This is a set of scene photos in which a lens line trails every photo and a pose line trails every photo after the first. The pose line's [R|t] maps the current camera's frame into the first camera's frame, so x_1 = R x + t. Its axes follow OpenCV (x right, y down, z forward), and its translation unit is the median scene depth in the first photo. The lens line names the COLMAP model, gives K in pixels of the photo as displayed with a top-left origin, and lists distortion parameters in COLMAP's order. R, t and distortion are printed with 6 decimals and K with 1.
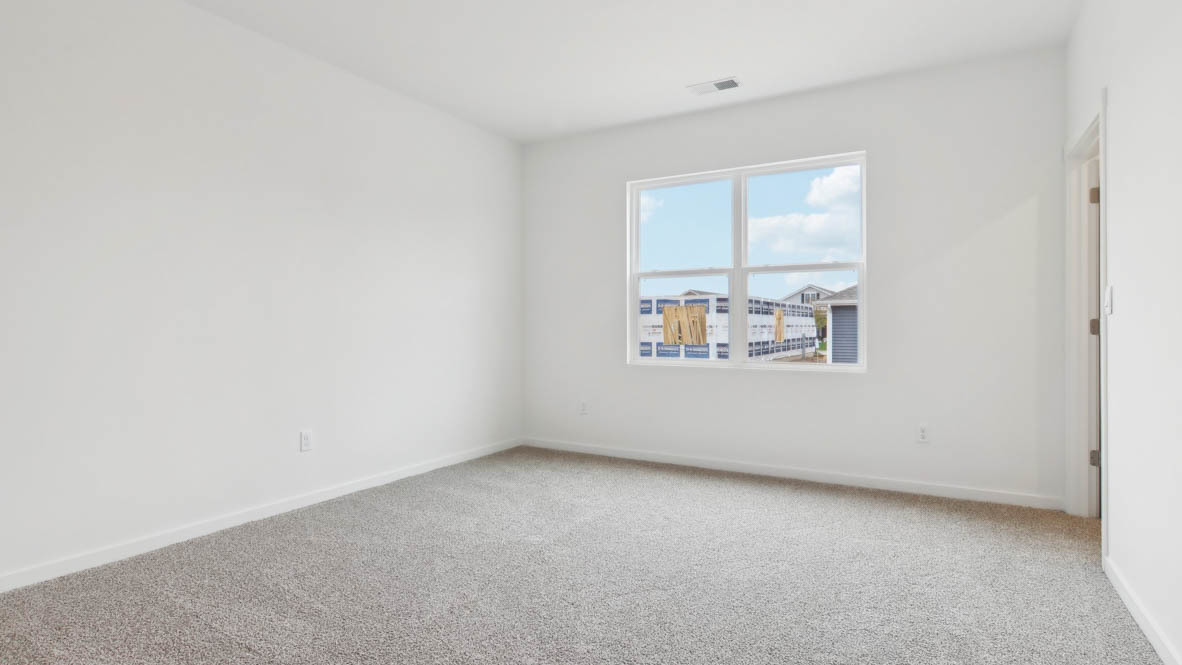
lens RADIAL K [[704.5, 0, 591.0], [0, 704.5, 332.5], [0, 0, 1]] dist [0.002145, 0.000095]
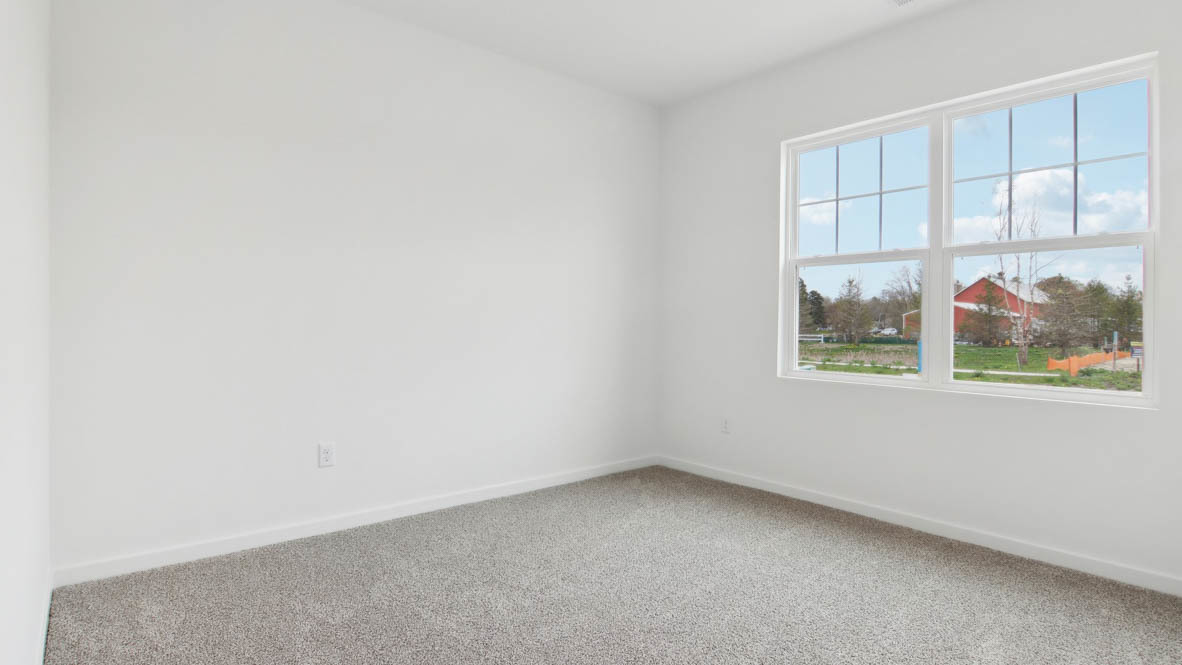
lens RADIAL K [[671.9, 0, 591.0], [0, 671.9, 332.5], [0, 0, 1]] dist [0.012474, -0.000843]
pose [[0.944127, 0.019558, -0.329001, 0.101374], [-0.020389, 0.999792, 0.000927, 0.000640], [0.328951, 0.005833, 0.944329, 0.229127]]
